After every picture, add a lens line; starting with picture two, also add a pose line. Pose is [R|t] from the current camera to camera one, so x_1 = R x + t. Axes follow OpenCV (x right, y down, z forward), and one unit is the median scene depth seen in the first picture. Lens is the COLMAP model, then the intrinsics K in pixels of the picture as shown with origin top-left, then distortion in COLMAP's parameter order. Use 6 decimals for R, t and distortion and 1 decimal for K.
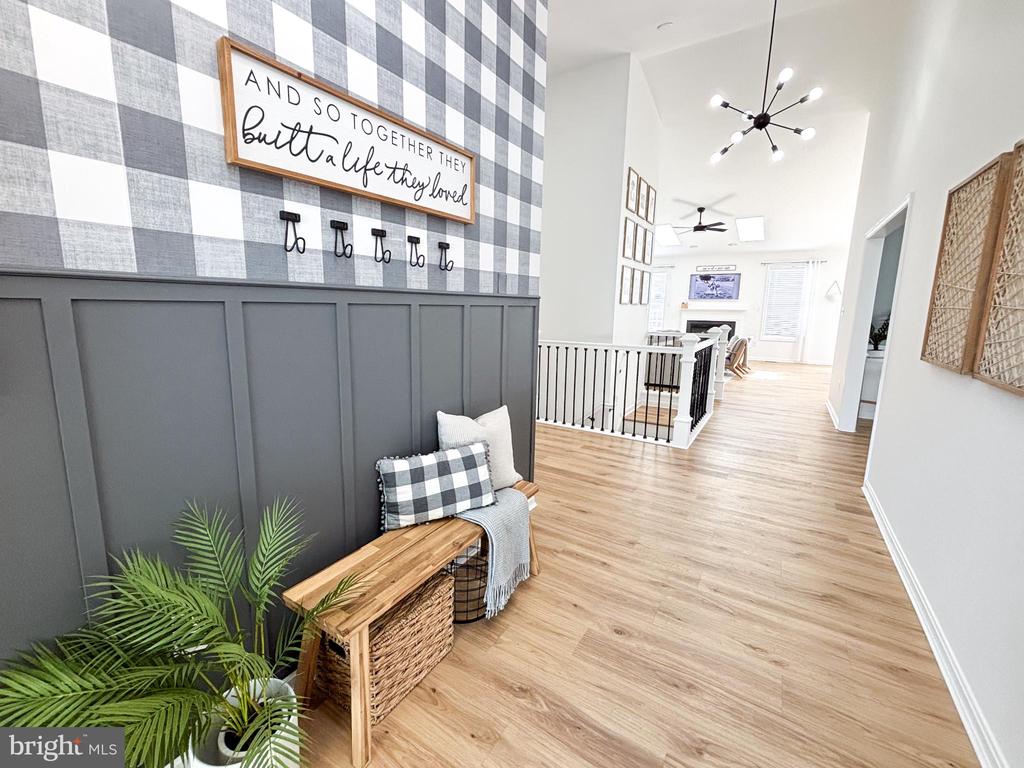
lens RADIAL K [[417.9, 0, 490.6], [0, 417.9, 366.9], [0, 0, 1]] dist [0.001740, 0.000195]
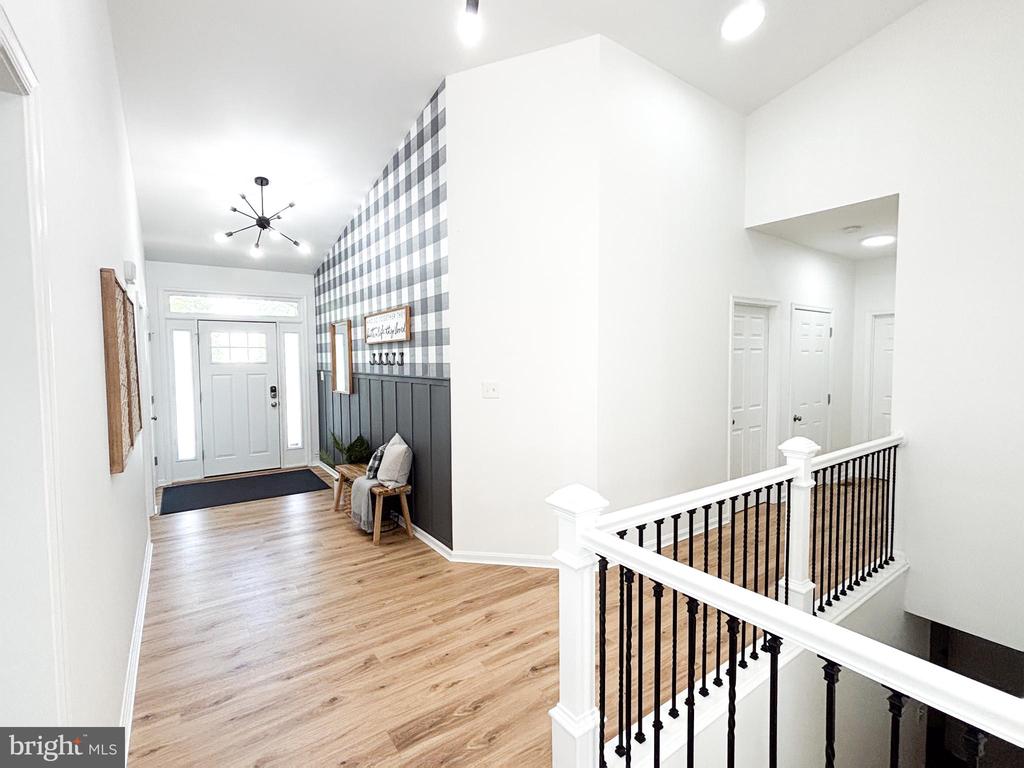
lens RADIAL K [[471.4, 0, 513.0], [0, 471.4, 385.2], [0, 0, 1]] dist [0.003151, 0.000176]
pose [[-0.337312, 0.033256, -0.940805, 1.579529], [-0.143865, 0.985816, 0.086428, -0.347409], [0.930335, 0.164502, -0.327743, 1.912350]]
